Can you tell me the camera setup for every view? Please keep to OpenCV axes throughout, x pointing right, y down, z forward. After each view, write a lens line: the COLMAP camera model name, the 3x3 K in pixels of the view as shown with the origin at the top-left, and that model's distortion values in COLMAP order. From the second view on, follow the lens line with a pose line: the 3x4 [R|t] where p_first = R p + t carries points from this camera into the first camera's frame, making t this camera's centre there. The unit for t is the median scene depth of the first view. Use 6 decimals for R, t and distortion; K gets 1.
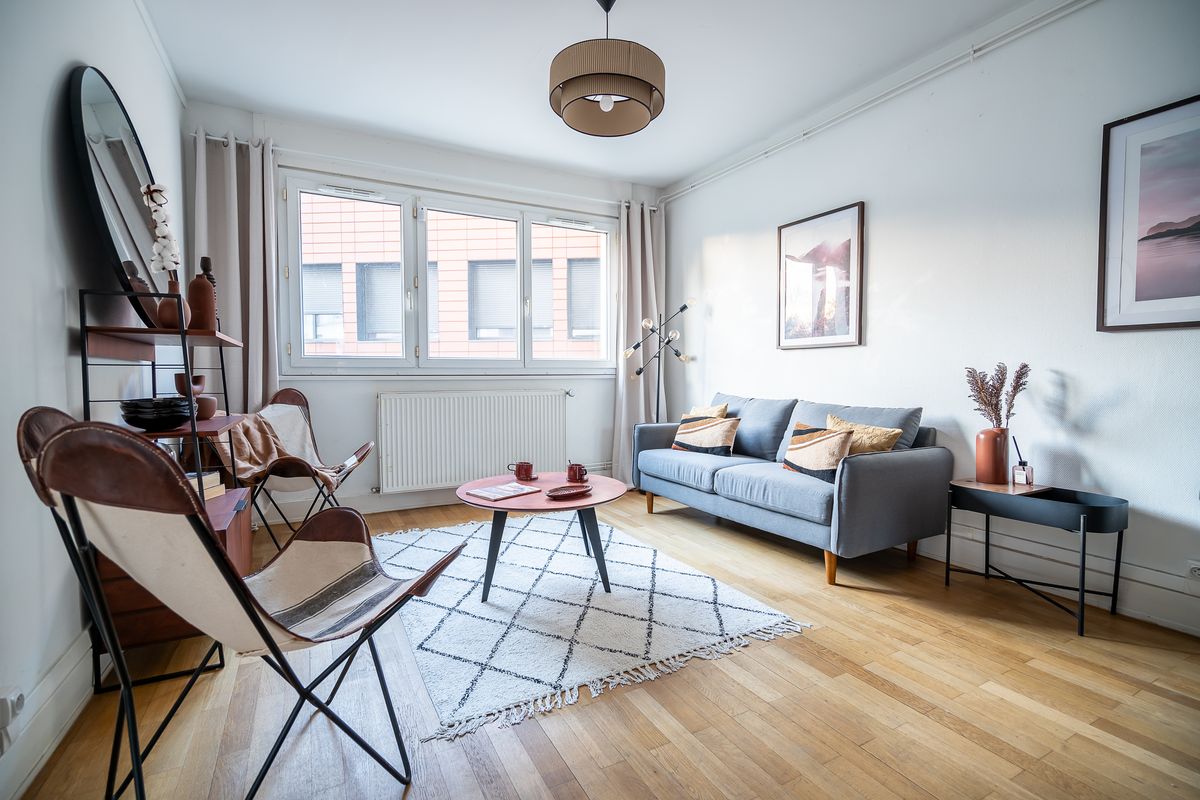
lens RADIAL K [[545.6, 0, 596.8], [0, 545.6, 399.6], [0, 0, 1]] dist [-0.005430, 0.001930]
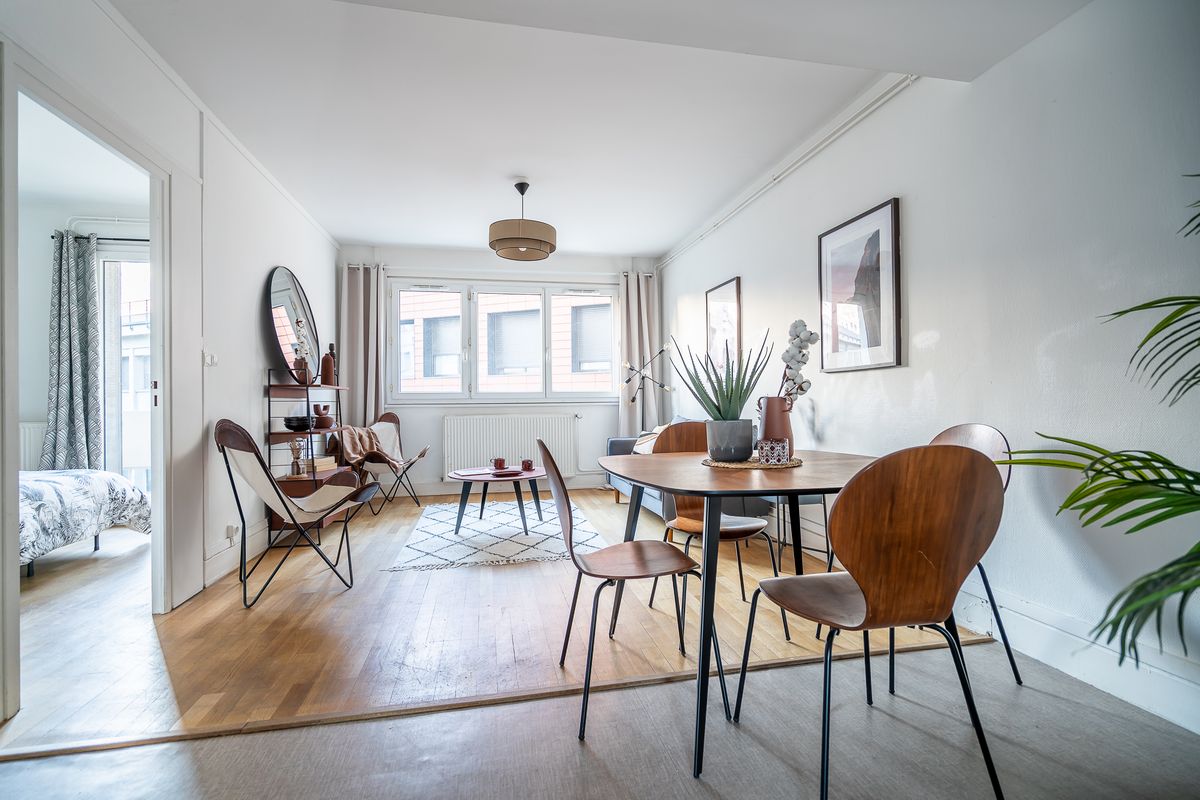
lens RADIAL K [[545.6, 0, 596.0], [0, 545.6, 400.1], [0, 0, 1]] dist [-0.005430, 0.001930]
pose [[0.958079, -0.007783, -0.286397, 0.559514], [-0.005283, 0.998981, -0.044823, 0.014299], [0.286454, 0.044457, 0.957062, -0.432905]]
